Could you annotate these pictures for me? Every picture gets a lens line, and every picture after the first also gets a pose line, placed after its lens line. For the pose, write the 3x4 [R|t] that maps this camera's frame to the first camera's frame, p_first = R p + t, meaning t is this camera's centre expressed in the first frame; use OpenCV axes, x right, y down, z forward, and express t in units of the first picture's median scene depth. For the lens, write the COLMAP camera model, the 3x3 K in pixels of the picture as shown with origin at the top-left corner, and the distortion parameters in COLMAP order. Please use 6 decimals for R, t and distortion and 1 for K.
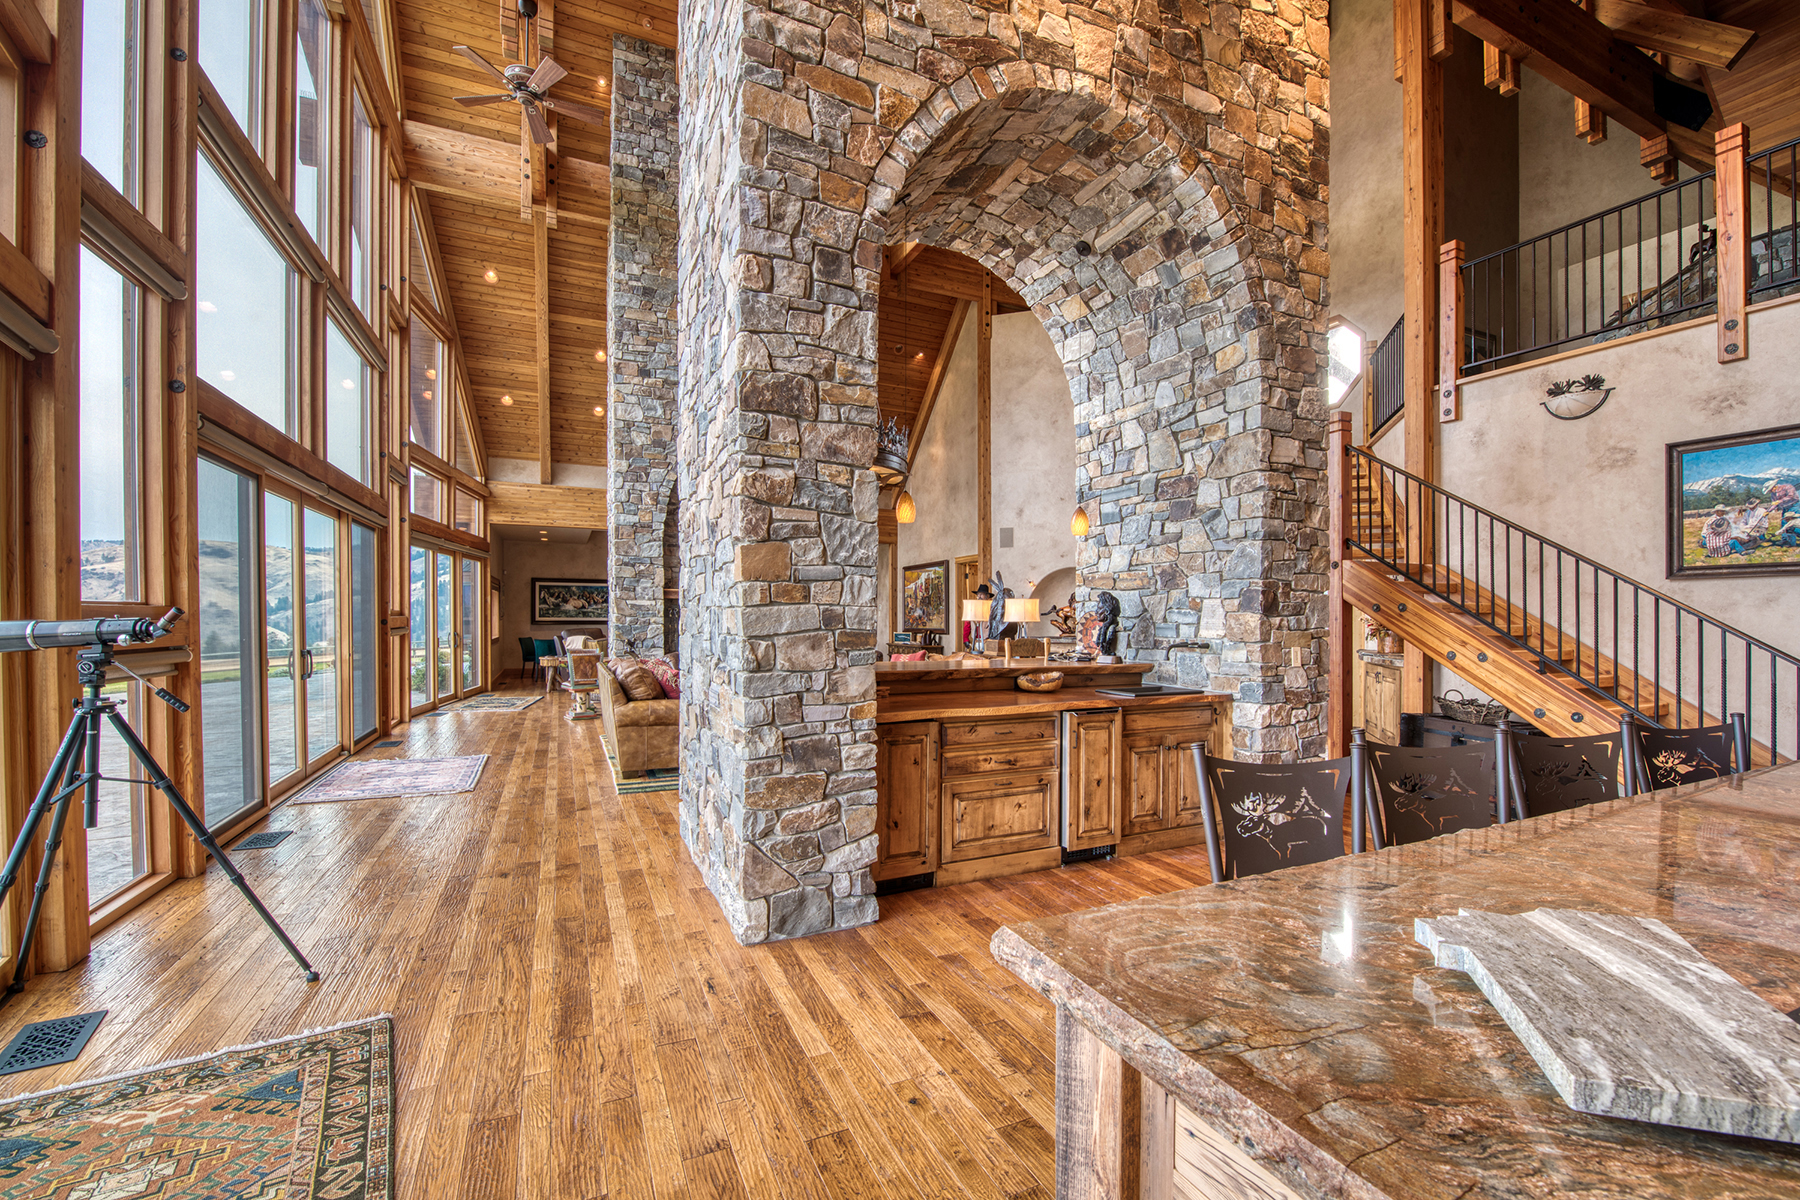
lens RADIAL K [[751.8, 0, 898.2], [0, 751.8, 619.2], [0, 0, 1]] dist [-0.003760, -0.001094]
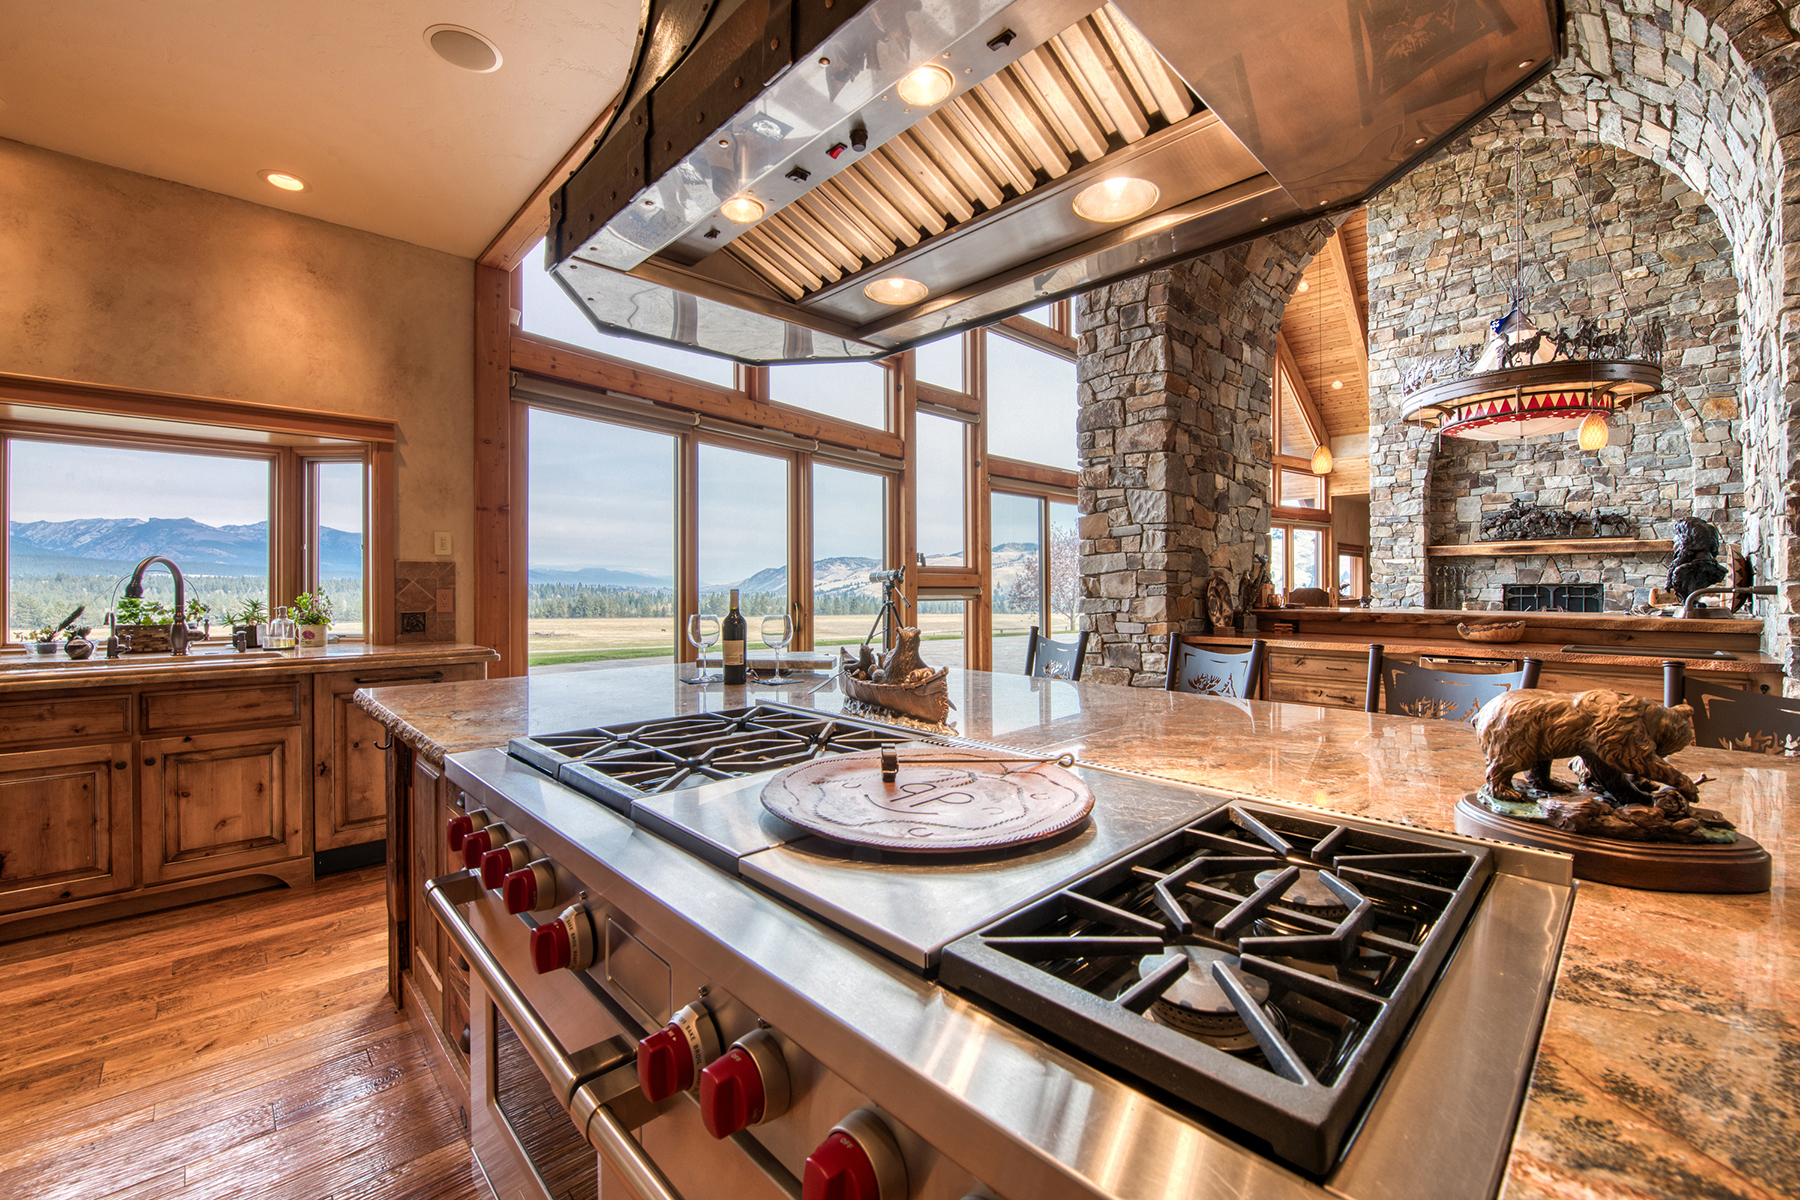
lens RADIAL K [[742.4, 0, 903.5], [0, 742.4, 585.4], [0, 0, 1]] dist [-0.017240, 0.000037]
pose [[0.329293, -0.005107, -0.944214, 1.073949], [-0.002296, 0.999978, -0.006210, 0.052224], [0.944225, 0.004213, 0.329274, 0.123516]]
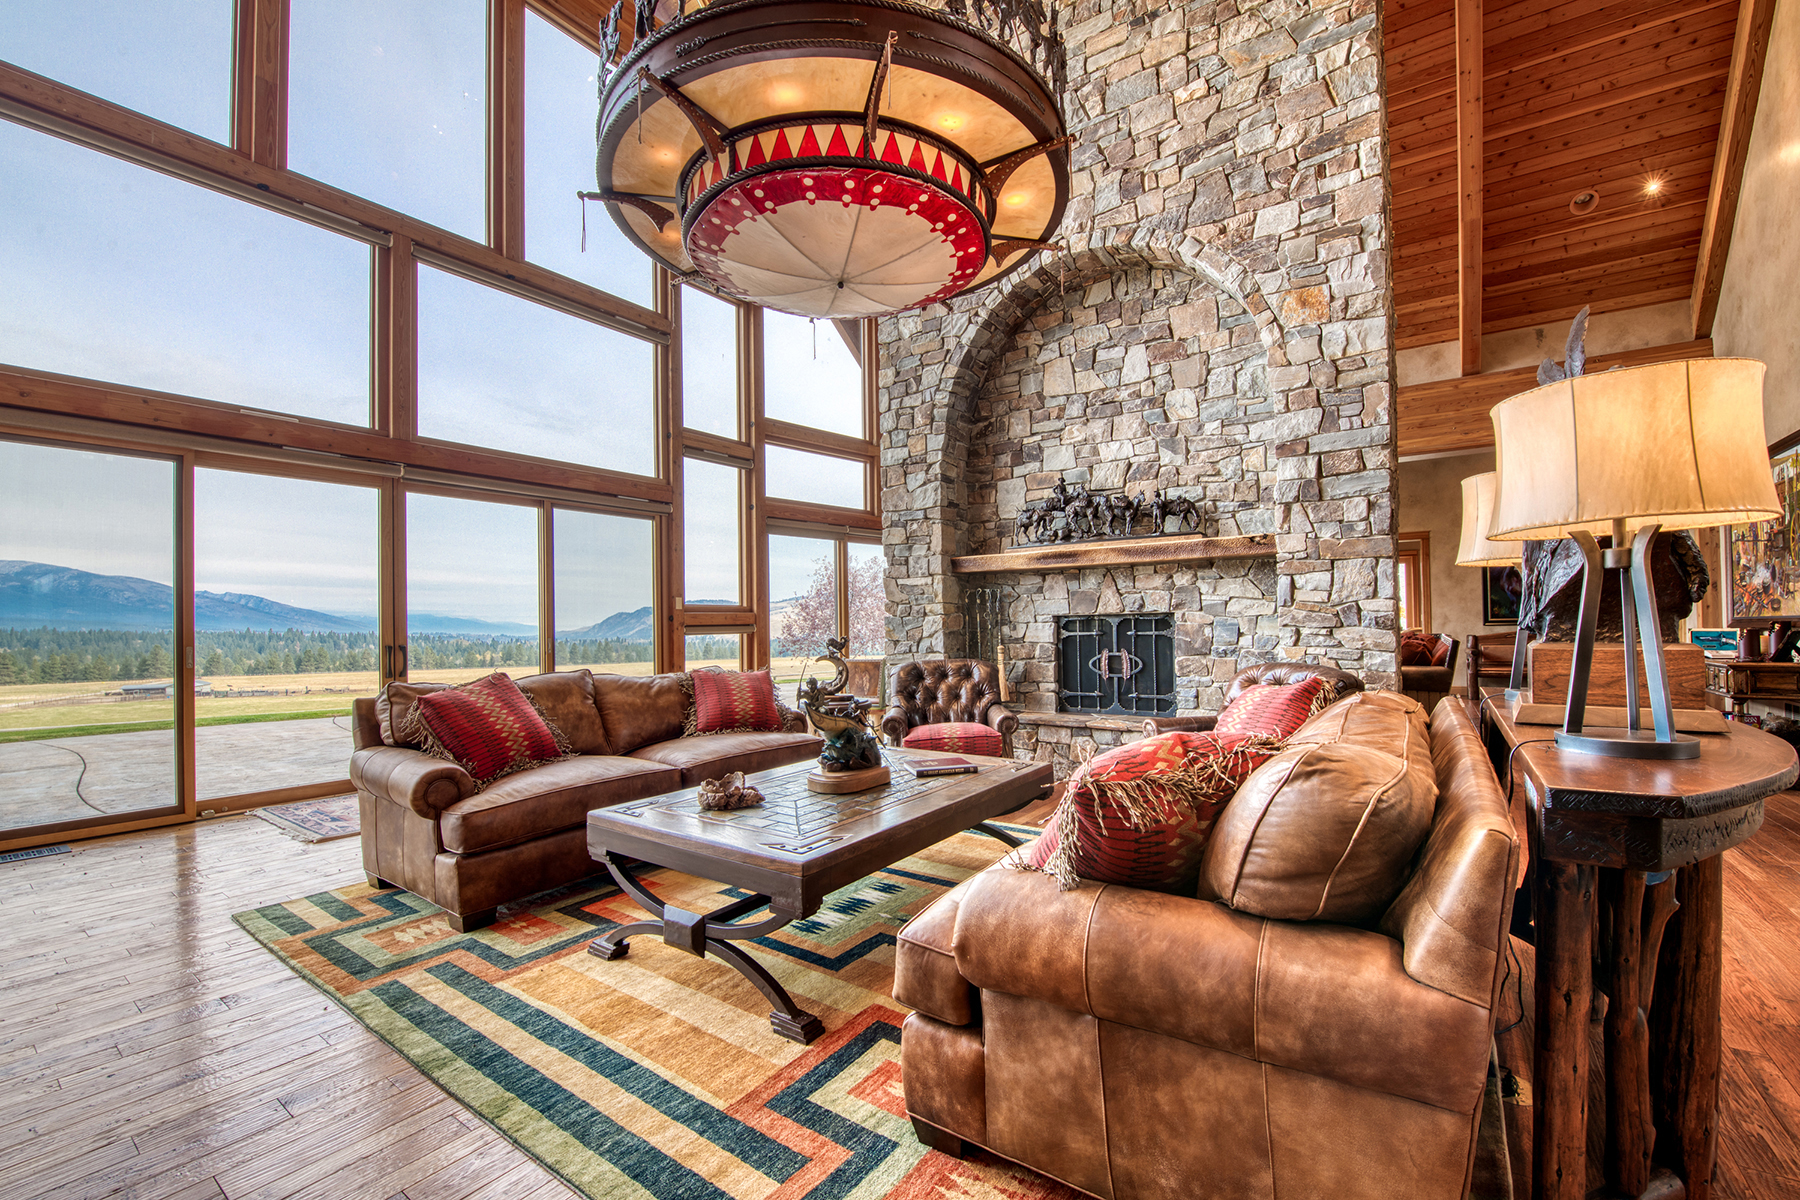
lens RADIAL K [[739.8, 0, 902.9], [0, 739.8, 617.0], [0, 0, 1]] dist [-0.014142, -0.000255]
pose [[0.502172, -0.023122, -0.864458, 0.558632], [0.014205, 0.999728, -0.018488, 0.056202], [0.864651, -0.002995, 0.502364, 1.935907]]
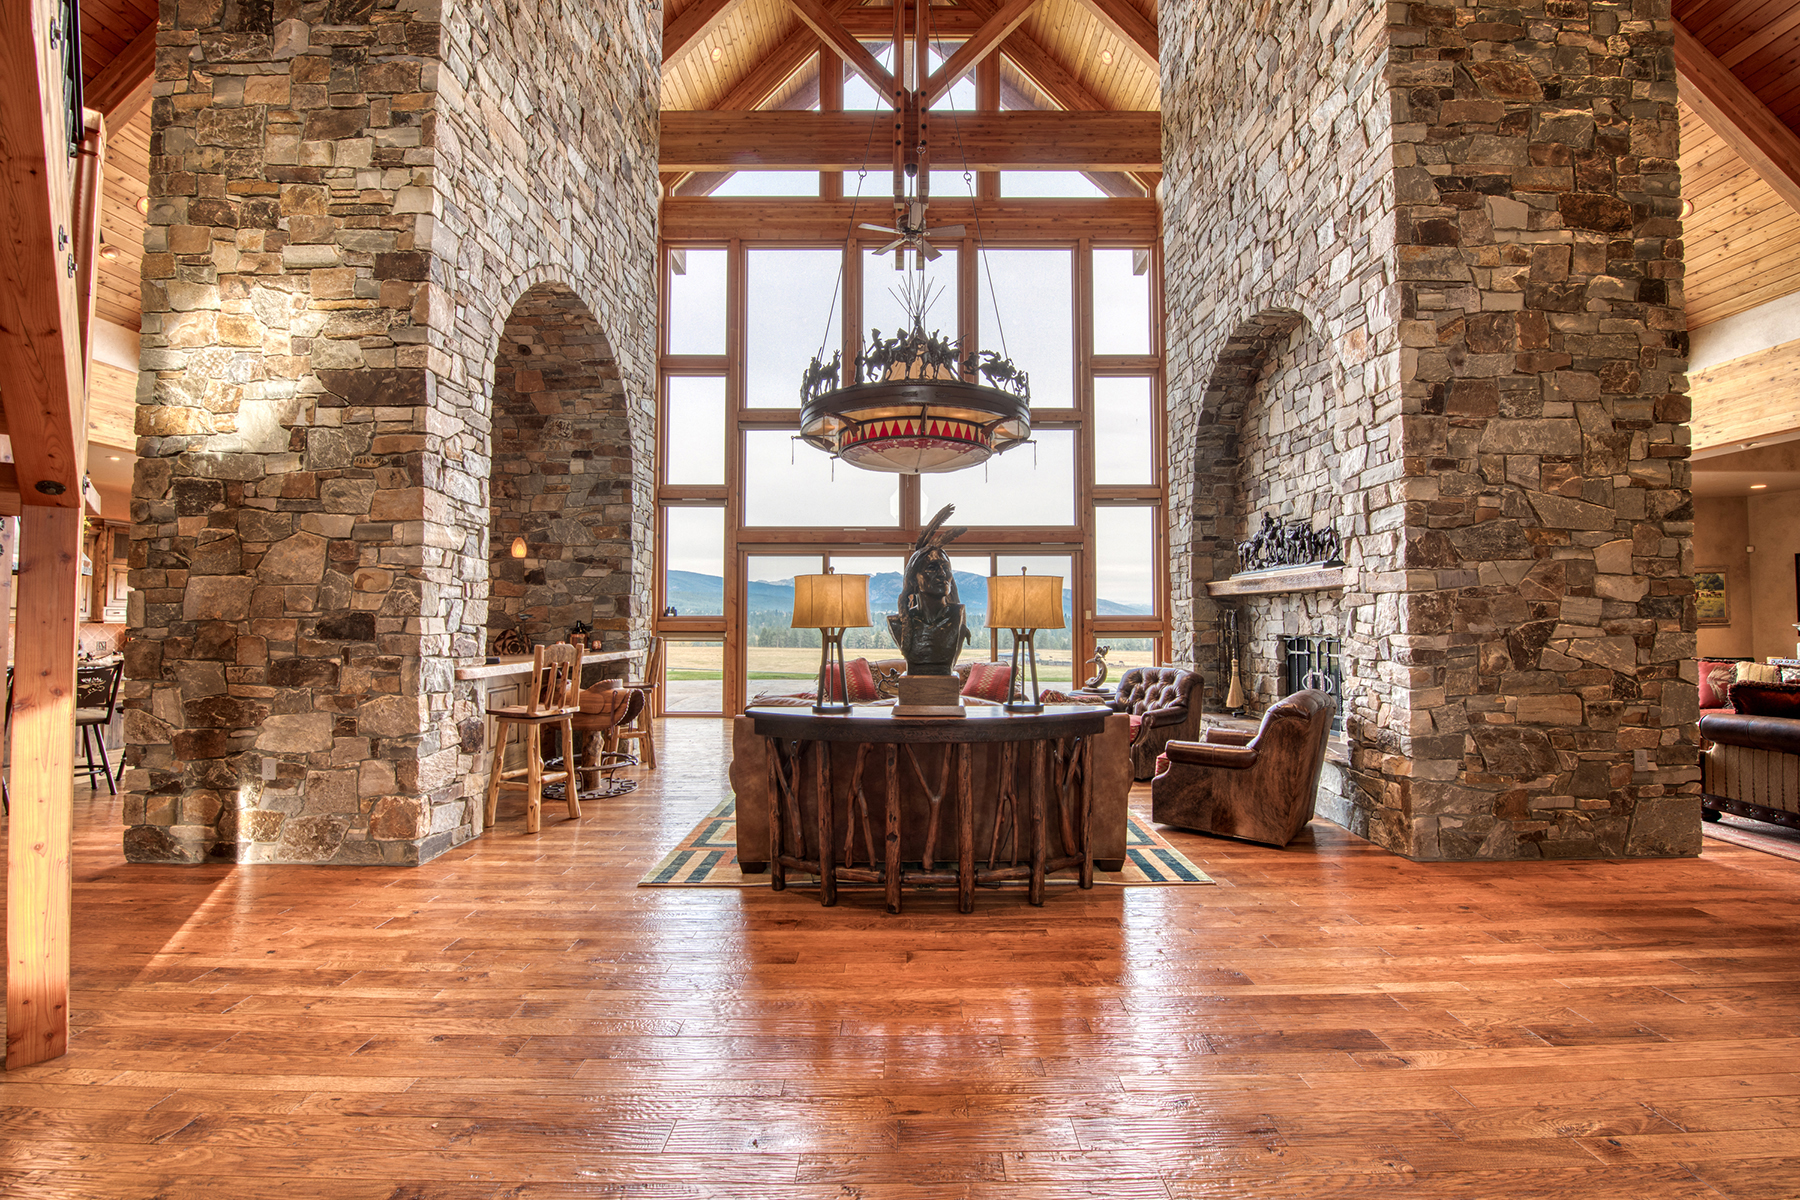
lens RADIAL K [[720.9, 0, 910.1], [0, 720.9, 602.2], [0, 0, 1]] dist [-0.013937, -0.000069]
pose [[-0.406096, -0.027120, -0.913428, 1.317232], [-0.005491, 0.999614, -0.027237, -0.002390], [0.913814, -0.006045, -0.406088, 2.996105]]
